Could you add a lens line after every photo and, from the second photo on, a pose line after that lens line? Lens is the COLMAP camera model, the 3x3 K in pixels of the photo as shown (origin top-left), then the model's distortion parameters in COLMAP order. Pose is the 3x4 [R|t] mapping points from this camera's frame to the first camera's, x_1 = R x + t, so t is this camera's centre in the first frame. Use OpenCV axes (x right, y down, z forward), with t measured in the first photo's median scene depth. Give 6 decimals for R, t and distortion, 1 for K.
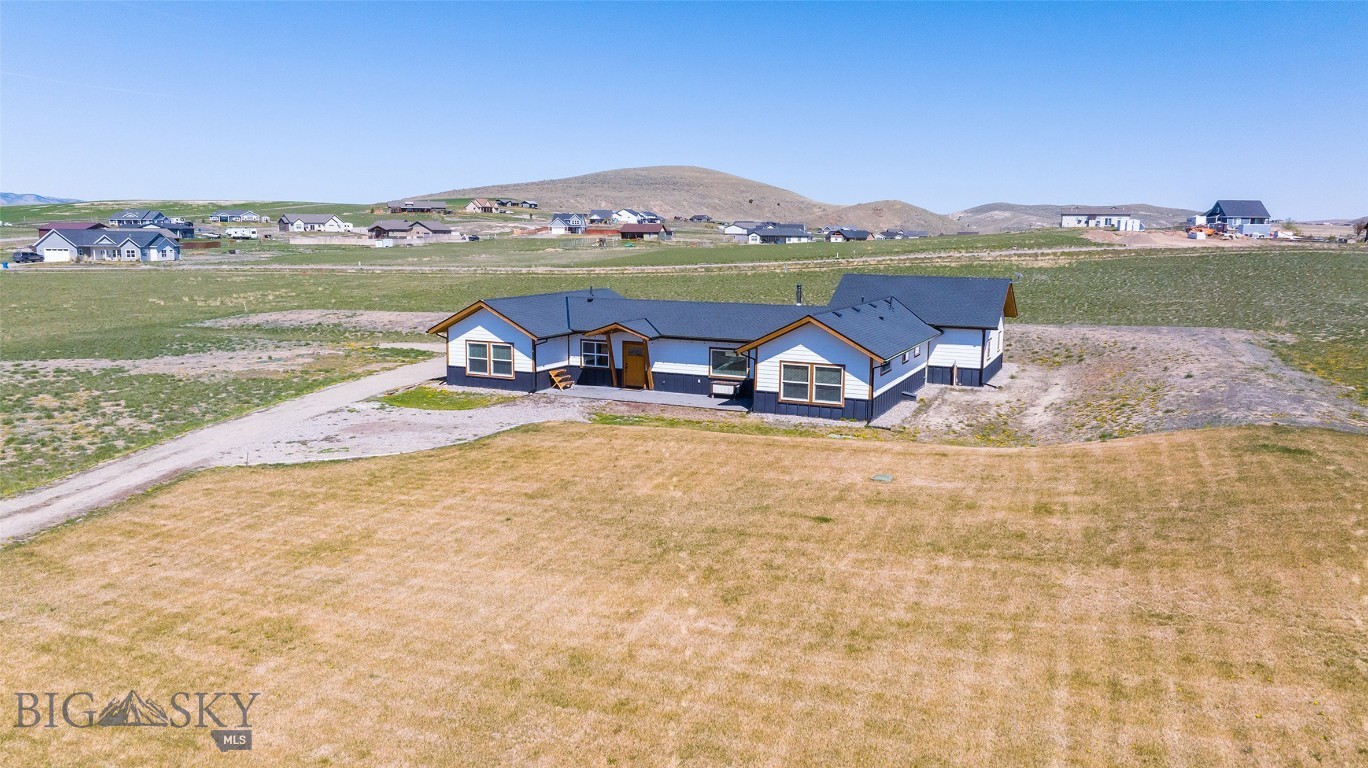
lens RADIAL K [[966.7, 0, 688.4], [0, 966.7, 375.9], [0, 0, 1]] dist [-0.019506, -0.002461]
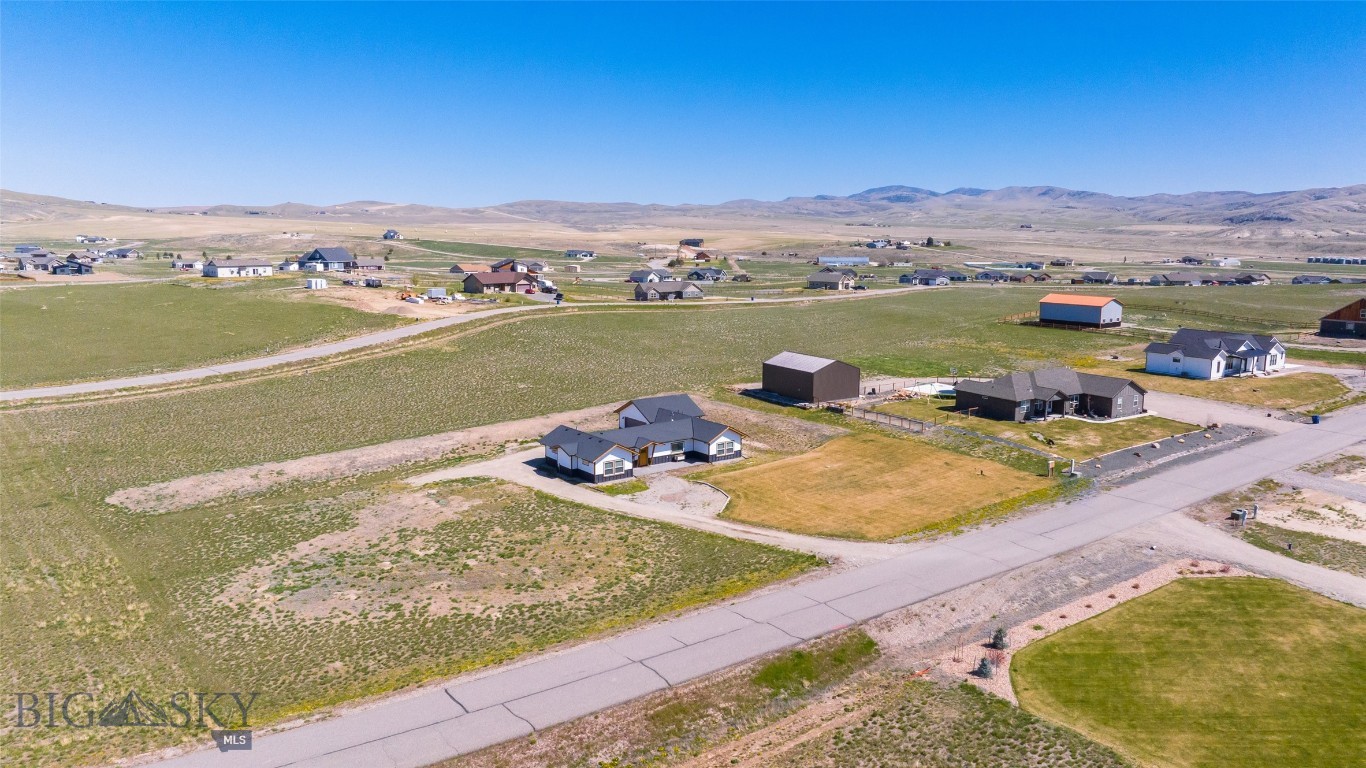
lens RADIAL K [[961.2, 0, 690.2], [0, 961.2, 380.1], [0, 0, 1]] dist [-0.017237, -0.006036]
pose [[0.469293, -0.144927, 0.871069, -2.086591], [0.122212, 0.987607, 0.098473, -0.426903], [-0.874545, 0.060242, 0.481188, -0.279259]]
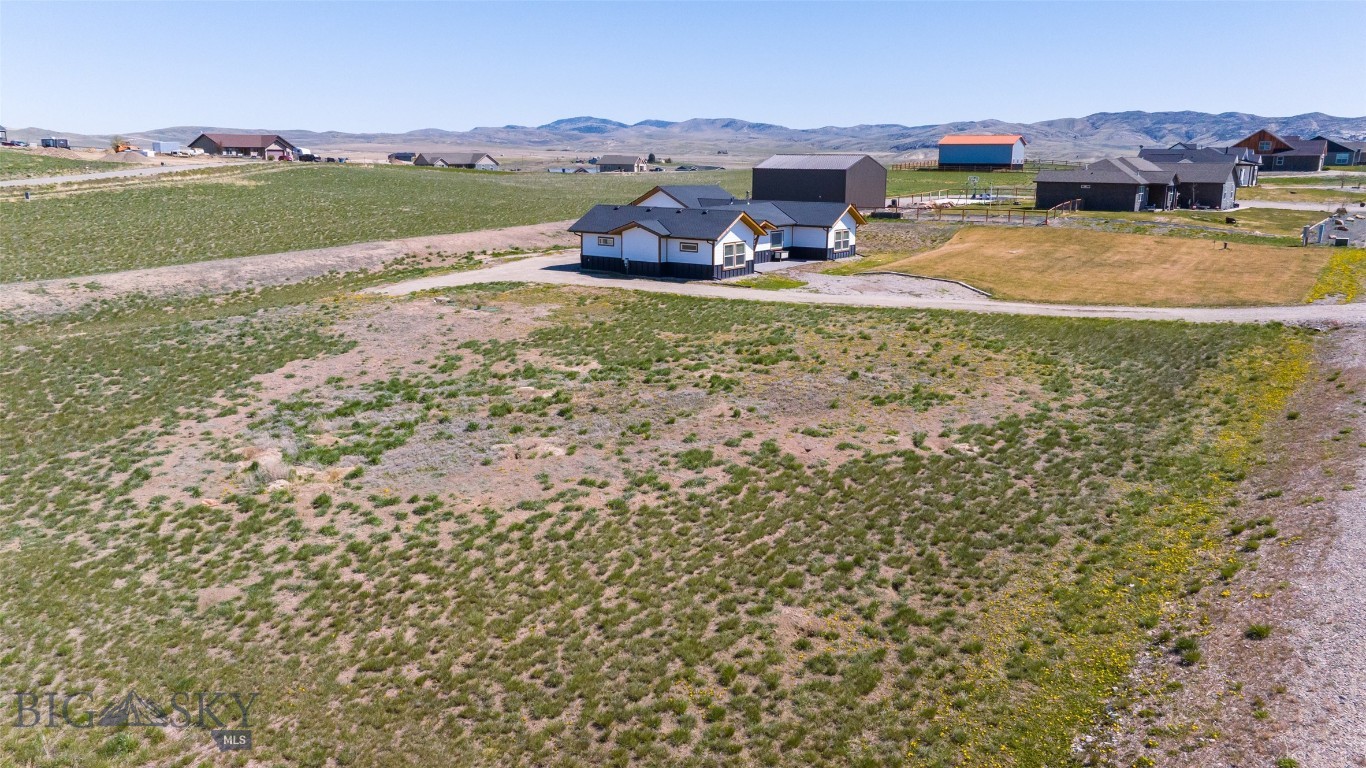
lens RADIAL K [[961.2, 0, 690.2], [0, 961.2, 380.1], [0, 0, 1]] dist [-0.017237, -0.006036]
pose [[0.171665, -0.225619, 0.958972, -1.549857], [0.134302, 0.969694, 0.204100, -0.130598], [-0.975958, 0.093755, 0.196764, 0.807736]]
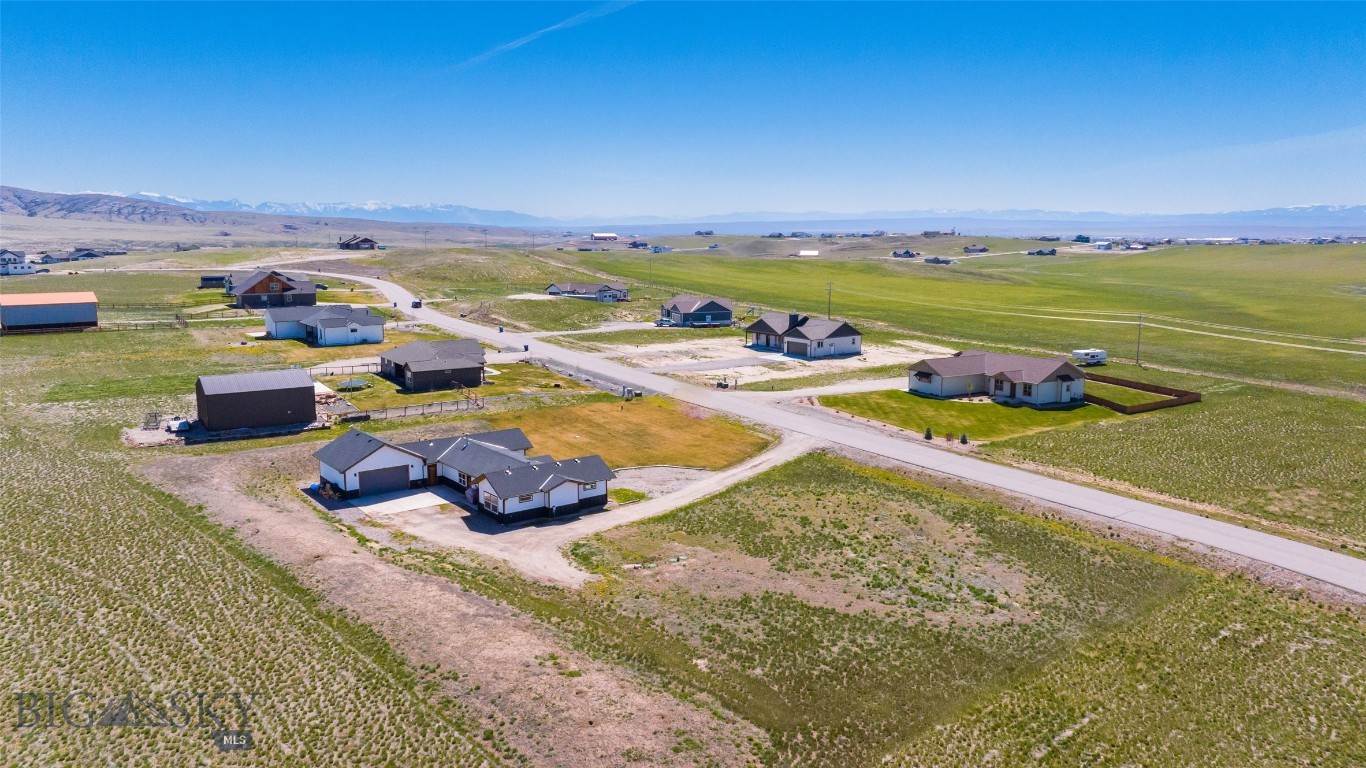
lens RADIAL K [[961.2, 0, 690.2], [0, 961.2, 380.1], [0, 0, 1]] dist [-0.017237, -0.006036]
pose [[-0.890924, -0.084475, 0.446227, -1.278045], [0.052319, 0.956916, 0.285612, -0.797638], [-0.451129, 0.277805, -0.848119, 2.567196]]
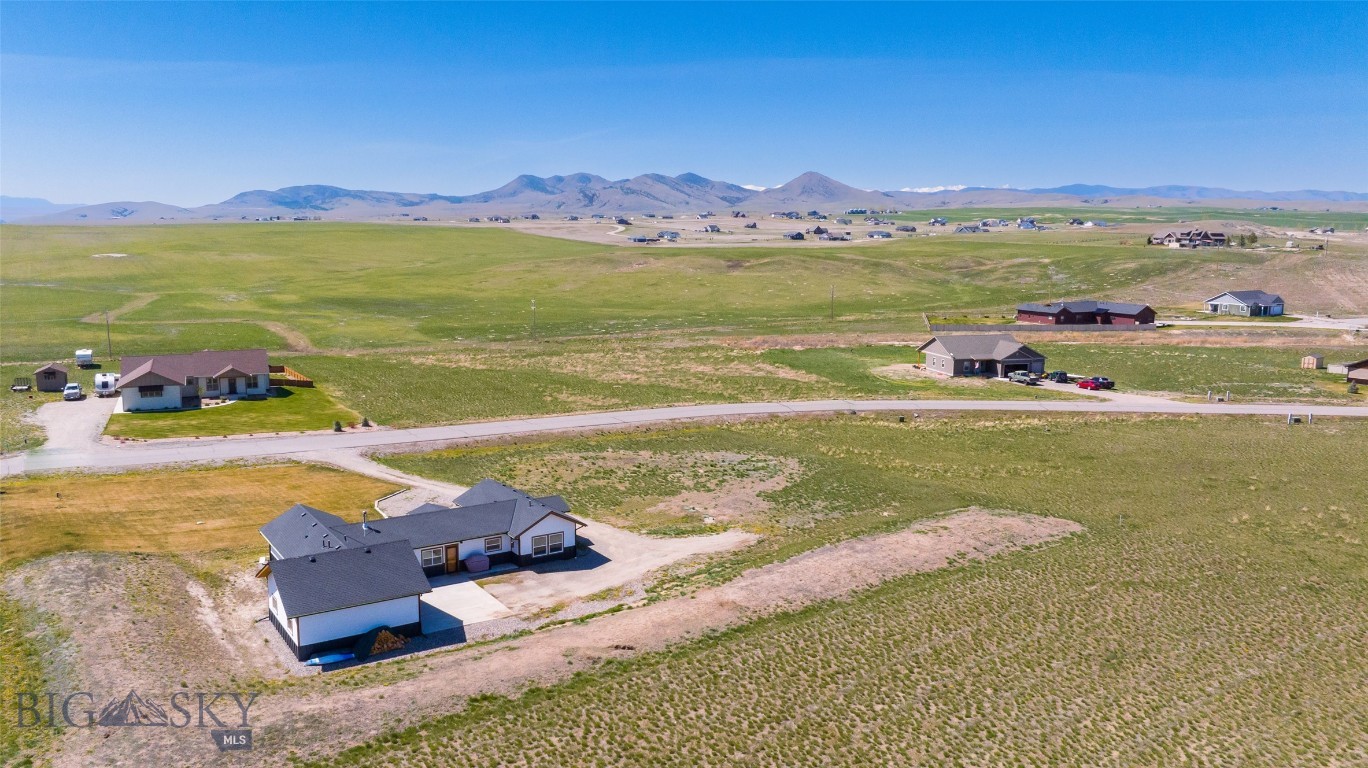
lens RADIAL K [[1024.4, 0, 638.1], [0, 1024.4, 384.7], [0, 0, 1]] dist [0.067195, -0.295732]
pose [[-0.549838, 0.117241, -0.827002, 1.208945], [-0.130576, 0.965862, 0.223741, -0.714288], [0.825002, 0.231008, -0.515759, 2.163299]]
